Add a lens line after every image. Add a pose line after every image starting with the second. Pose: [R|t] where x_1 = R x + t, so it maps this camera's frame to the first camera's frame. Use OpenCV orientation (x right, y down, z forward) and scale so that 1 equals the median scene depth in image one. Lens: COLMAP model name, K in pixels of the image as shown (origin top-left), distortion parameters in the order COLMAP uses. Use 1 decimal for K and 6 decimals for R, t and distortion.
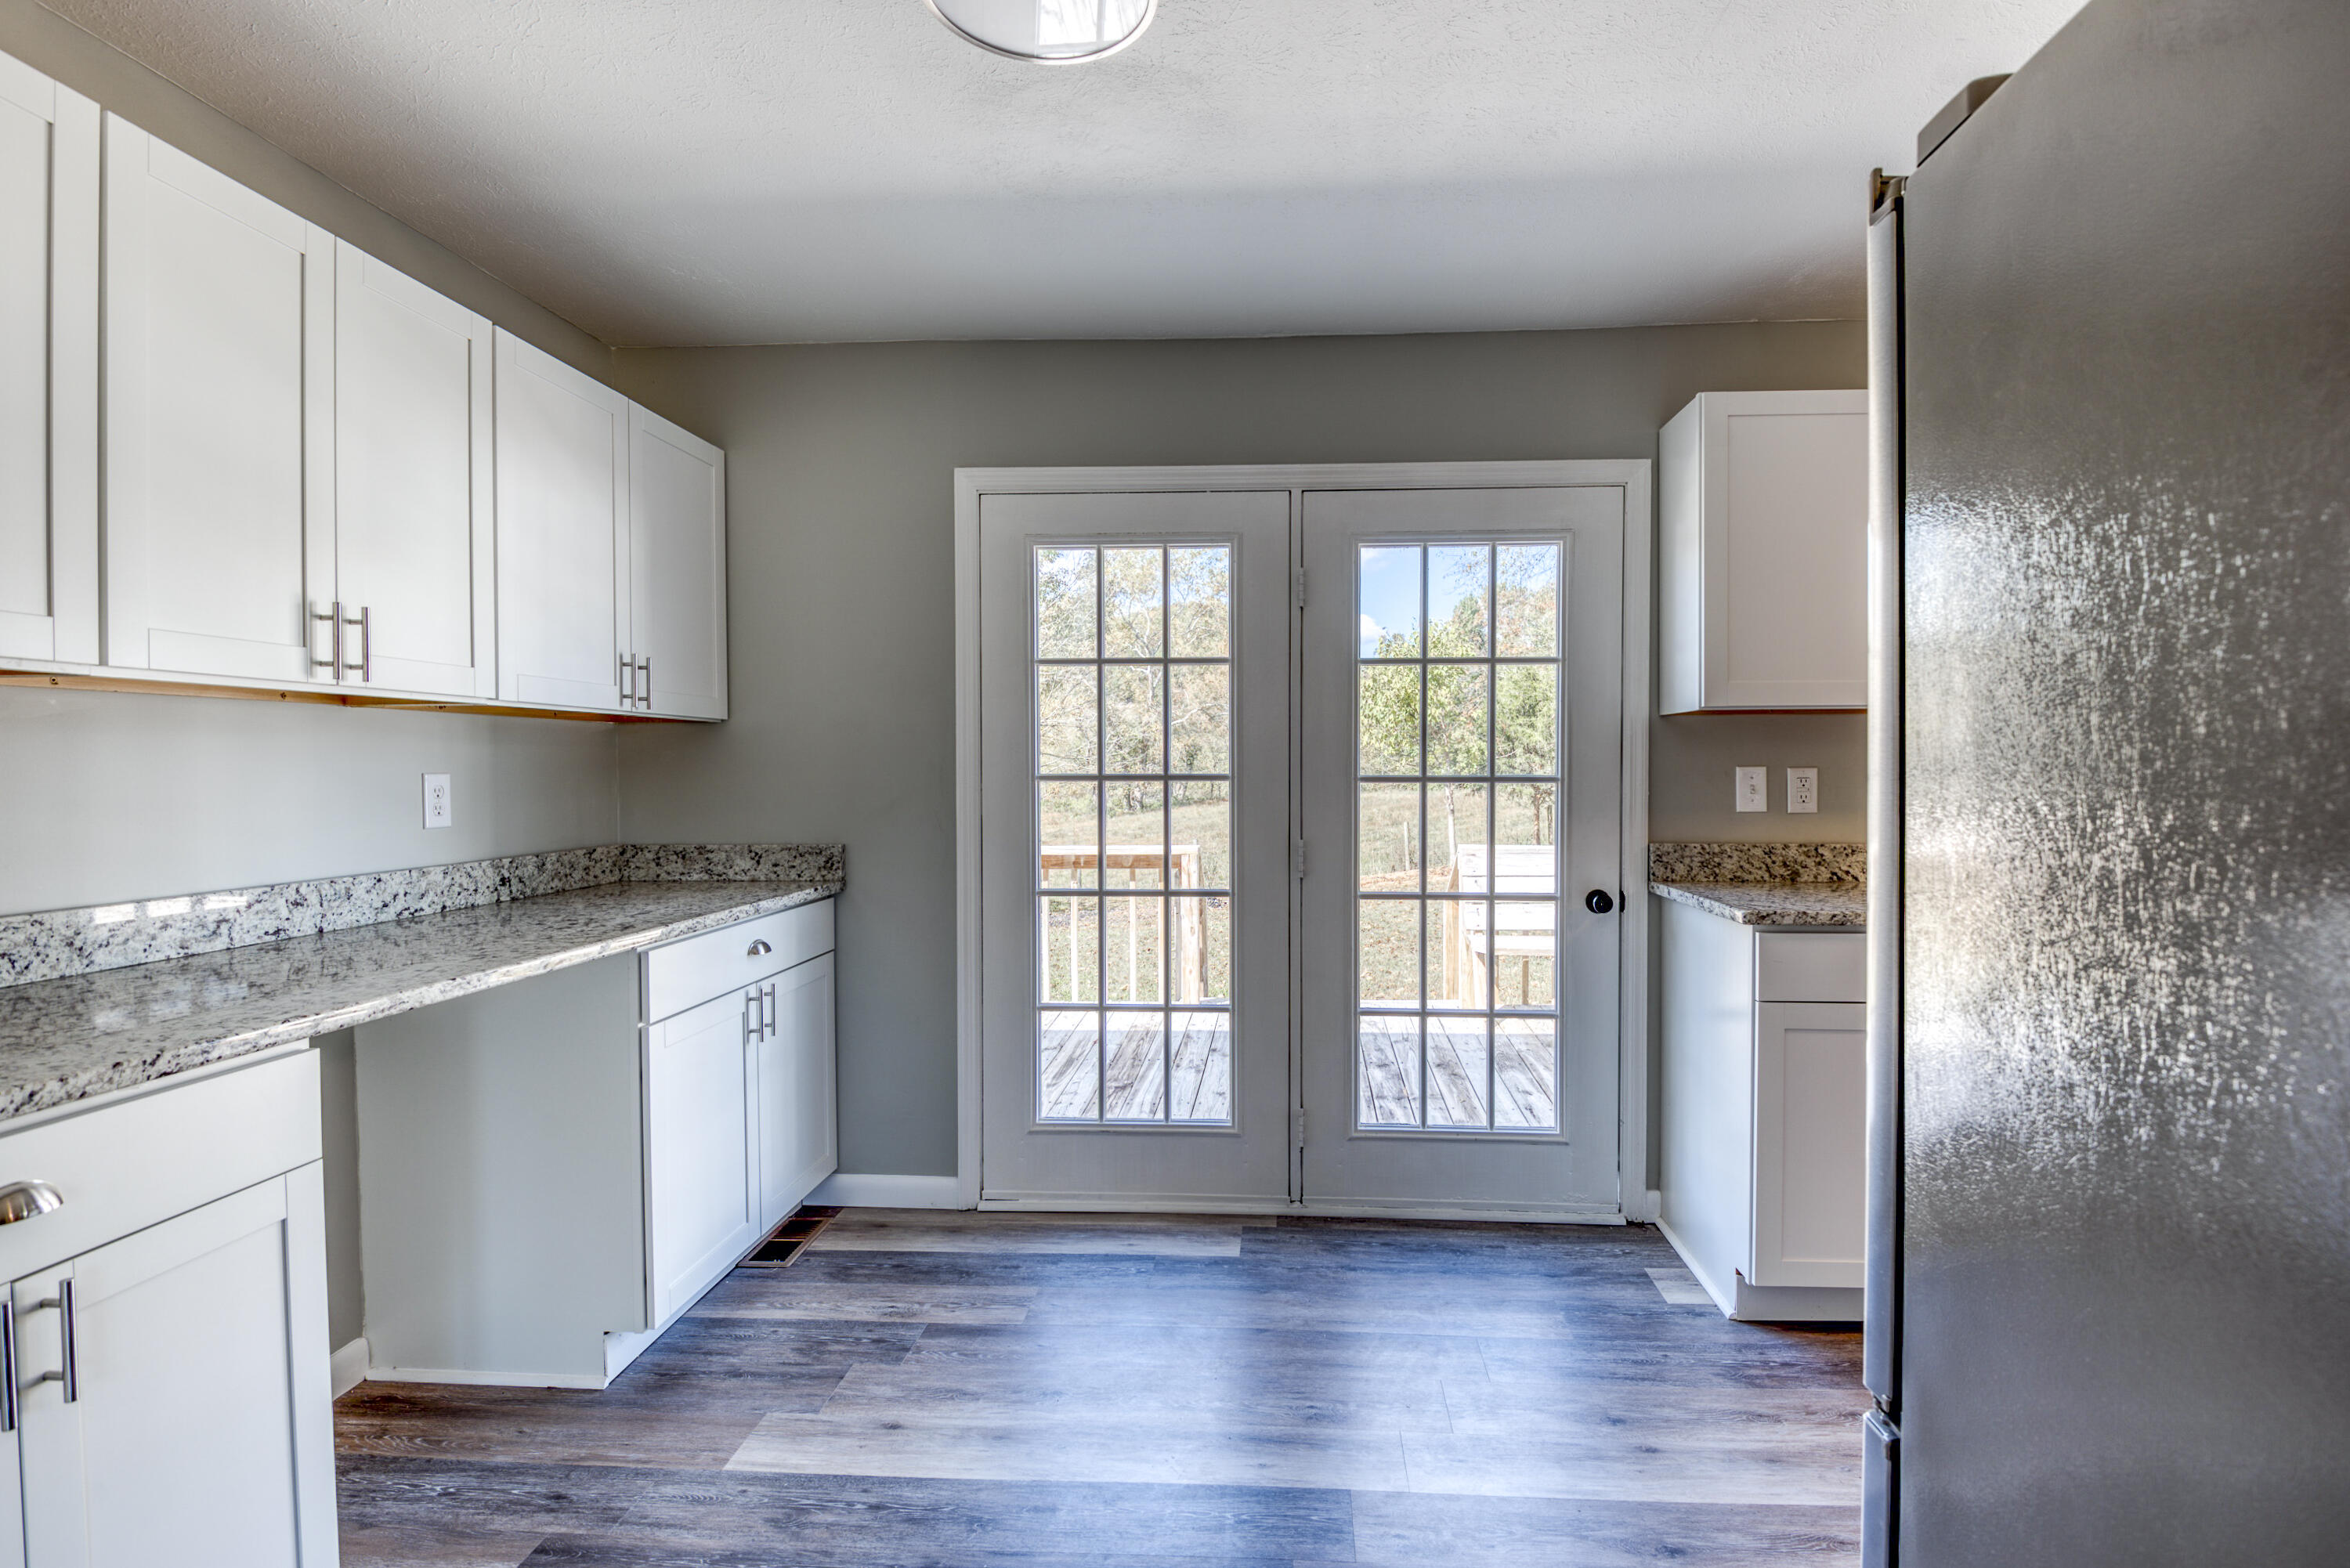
lens RADIAL K [[1139.1, 0, 1186.6], [0, 1139.1, 784.4], [0, 0, 1]] dist [0.001128, -0.016241]
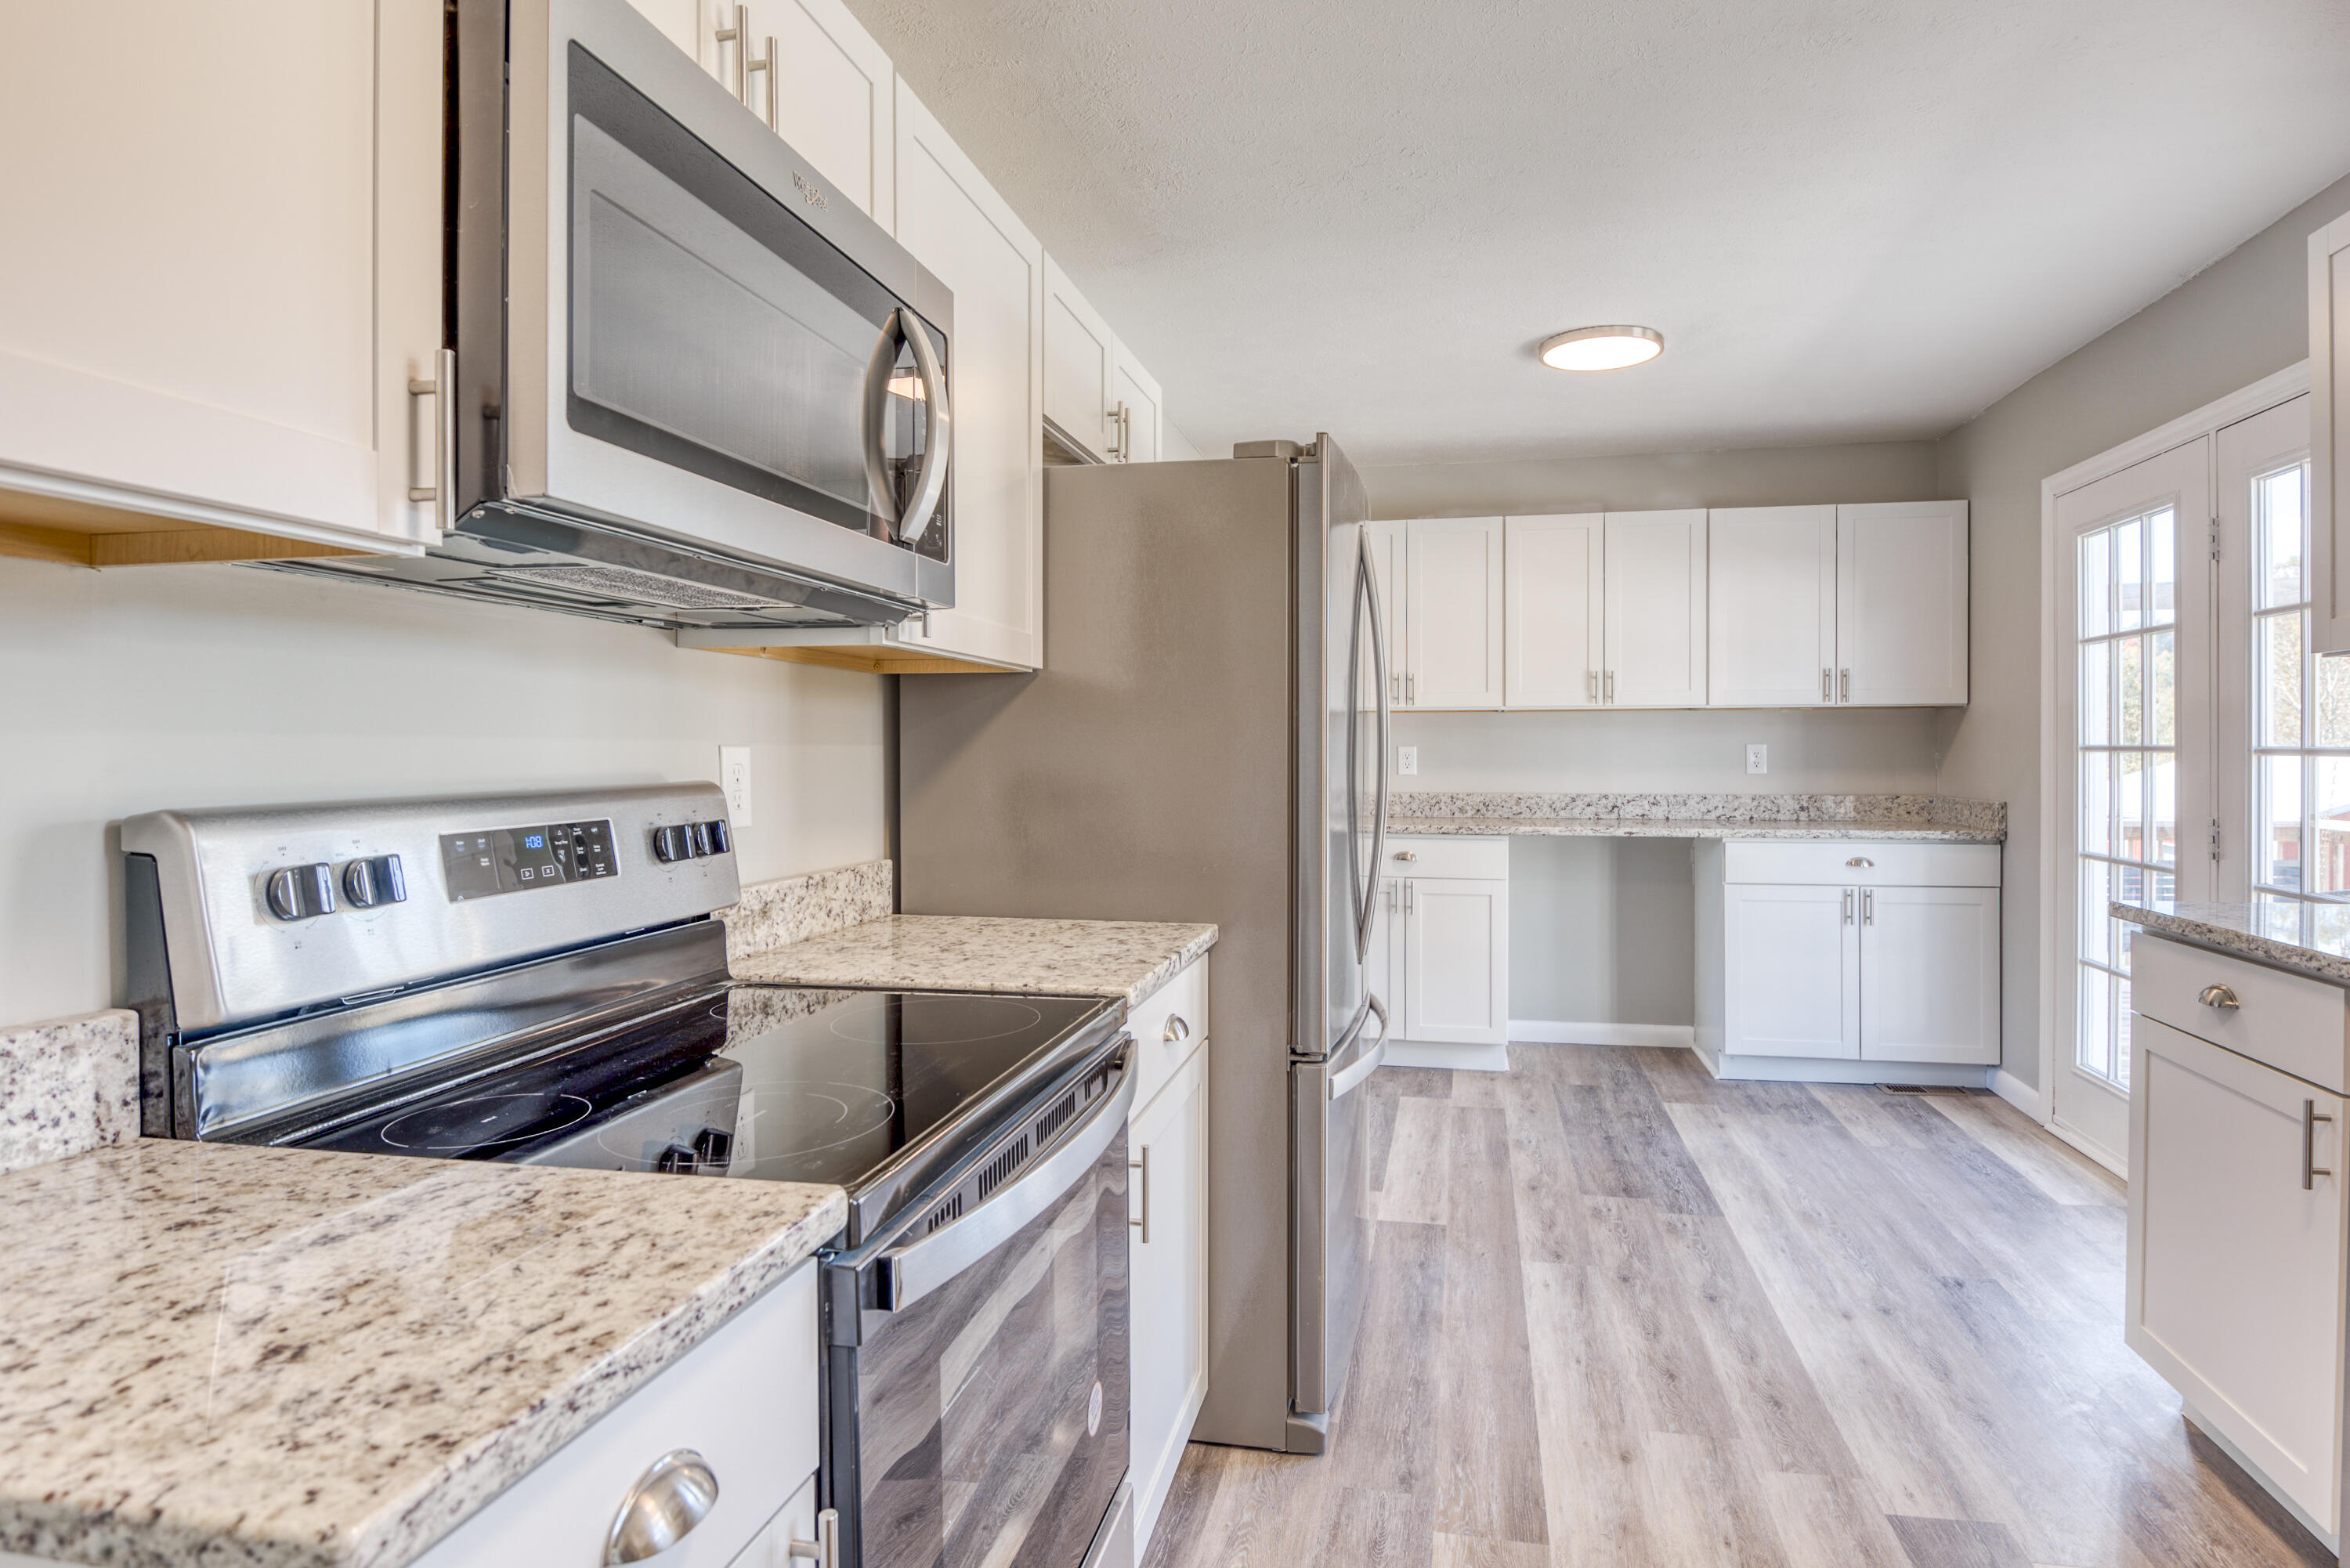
lens RADIAL K [[1291.2, 0, 1175.0], [0, 1291.2, 784.0], [0, 0, 1]] dist [-0.005784, -0.002315]
pose [[-0.171812, 0.029250, -0.984695, 1.415556], [-0.013807, 0.999389, 0.032096, 0.000982], [0.985033, 0.019110, -0.171303, 0.411344]]
